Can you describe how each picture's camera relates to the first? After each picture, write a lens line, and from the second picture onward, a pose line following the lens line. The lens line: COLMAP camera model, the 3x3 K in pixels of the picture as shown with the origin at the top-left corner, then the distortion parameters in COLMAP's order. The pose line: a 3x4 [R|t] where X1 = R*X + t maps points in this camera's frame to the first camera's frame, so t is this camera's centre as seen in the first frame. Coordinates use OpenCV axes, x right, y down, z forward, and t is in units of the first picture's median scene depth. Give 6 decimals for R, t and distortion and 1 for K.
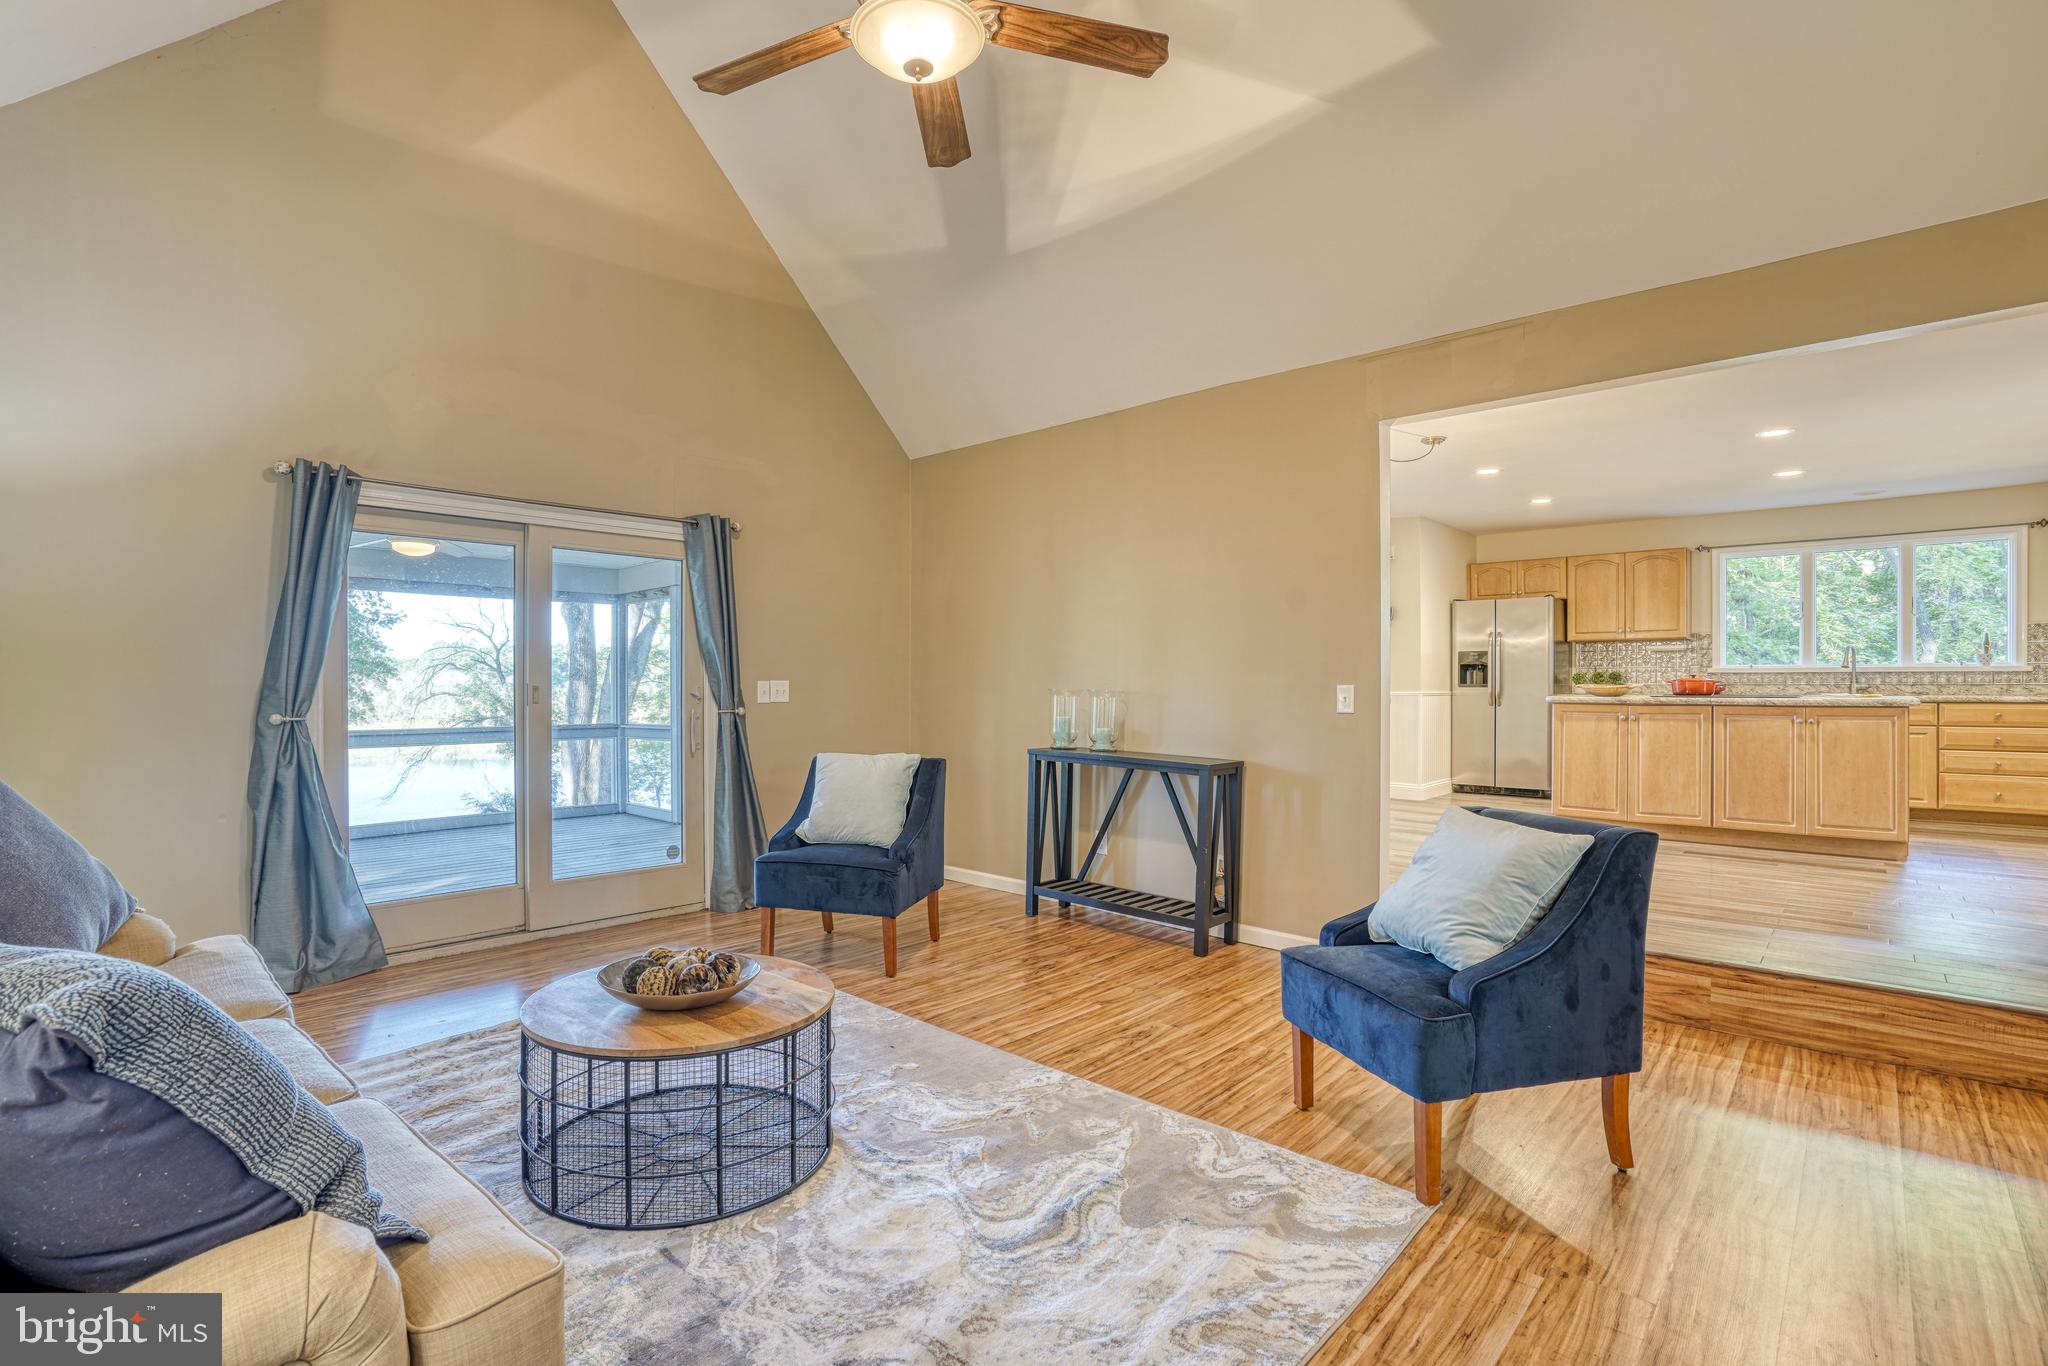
lens RADIAL K [[967.5, 0, 1014.7], [0, 967.5, 681.6], [0, 0, 1]] dist [-0.062979, 0.023875]
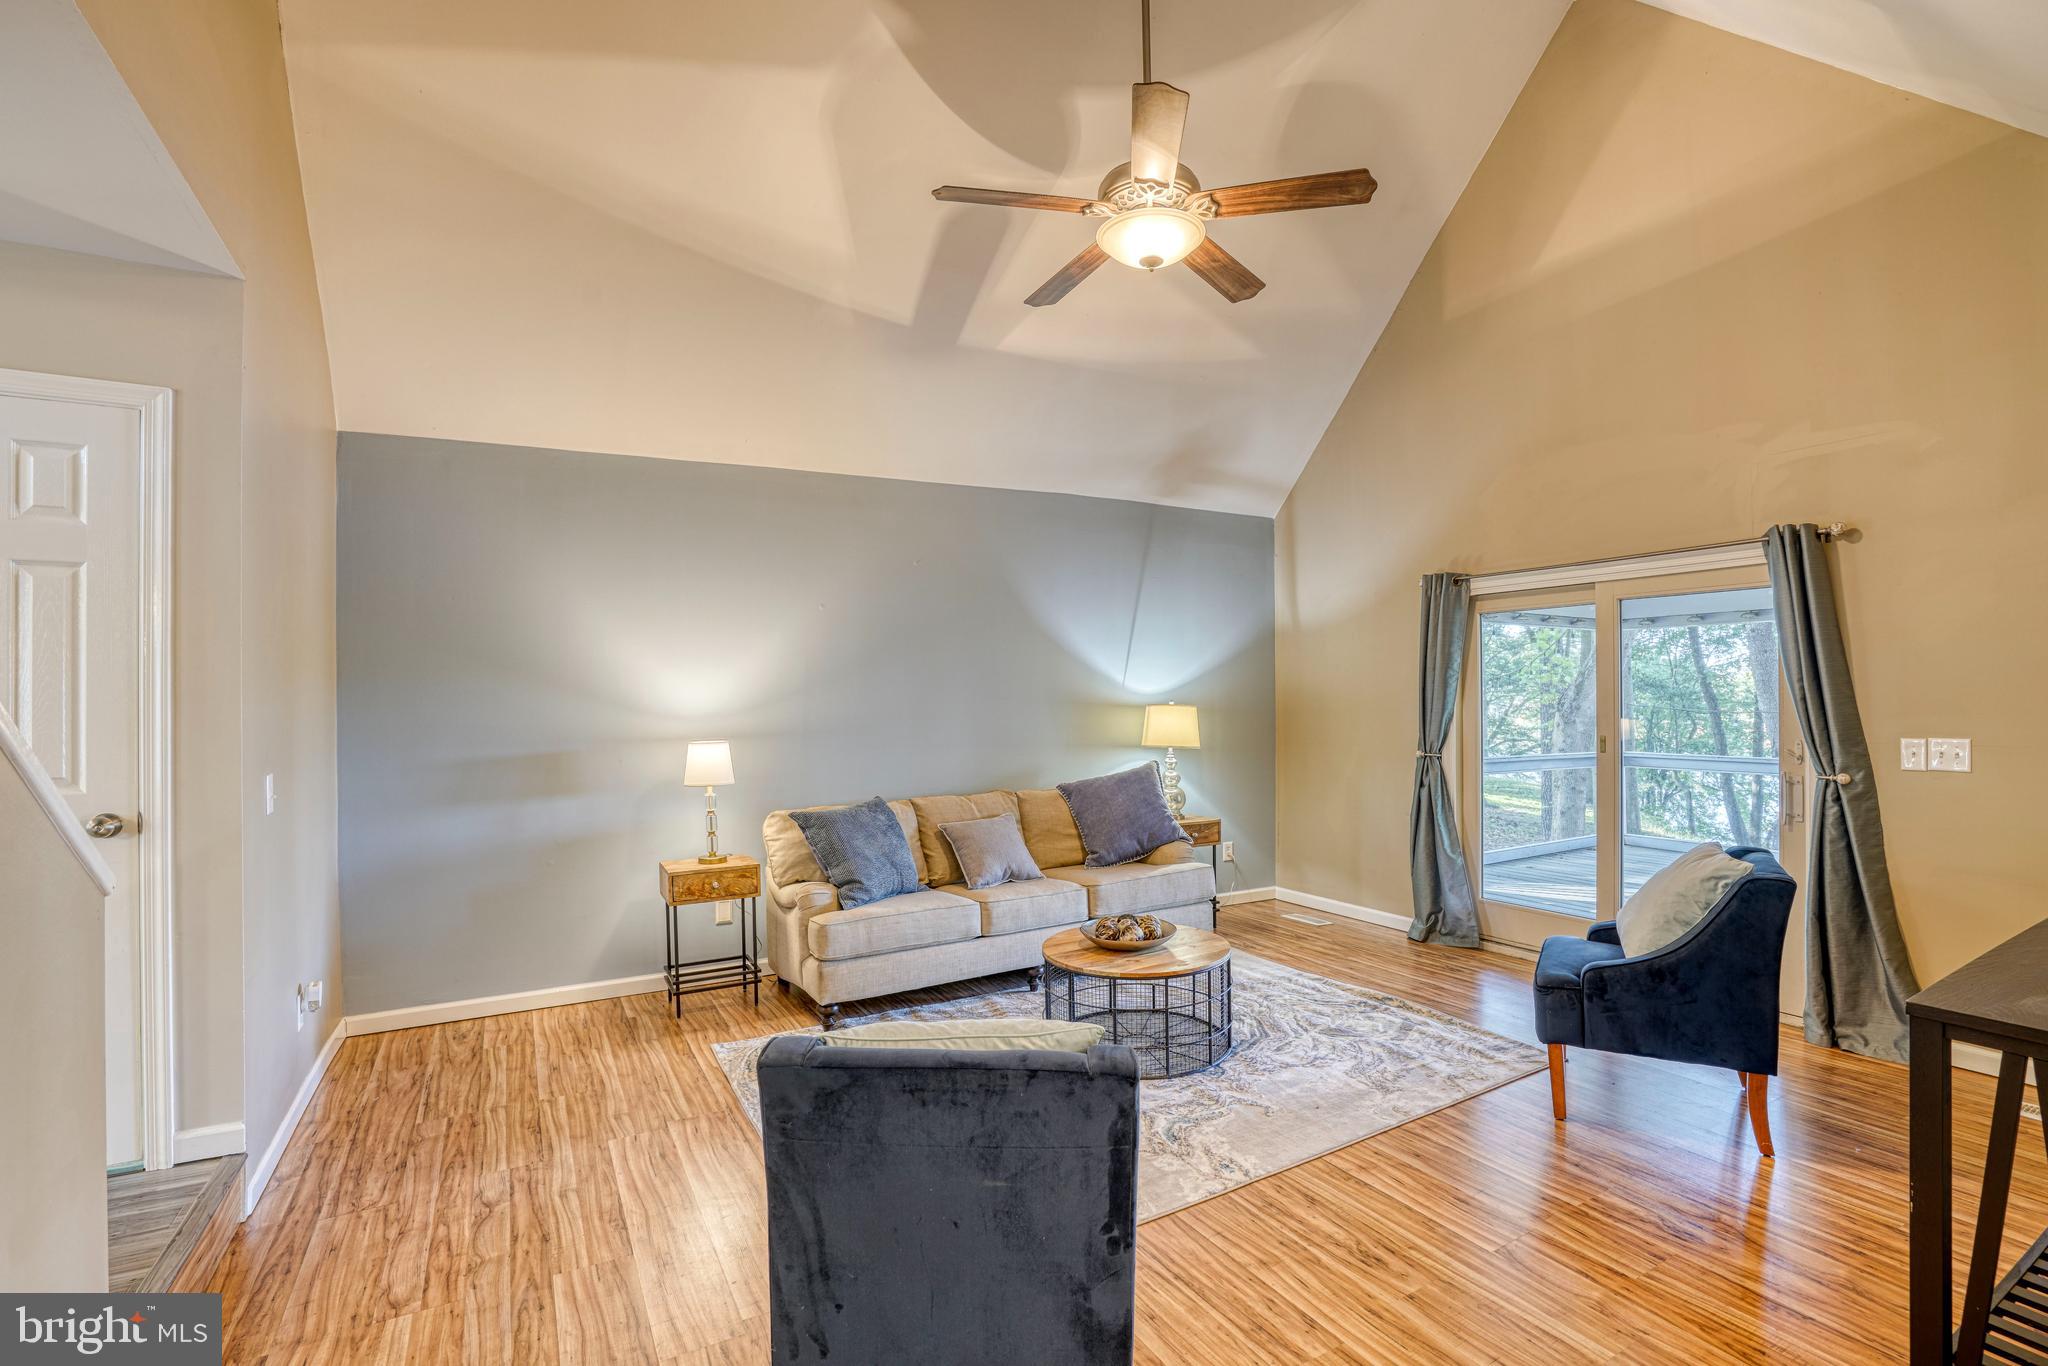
lens RADIAL K [[970.2, 0, 1068.0], [0, 970.2, 684.5], [0, 0, 1]] dist [-0.067059, 0.031043]
pose [[-0.297188, -0.006072, -0.954800, 0.557085], [0.016701, 0.999794, -0.011557, -0.041324], [0.954673, -0.019381, -0.297026, 0.624146]]
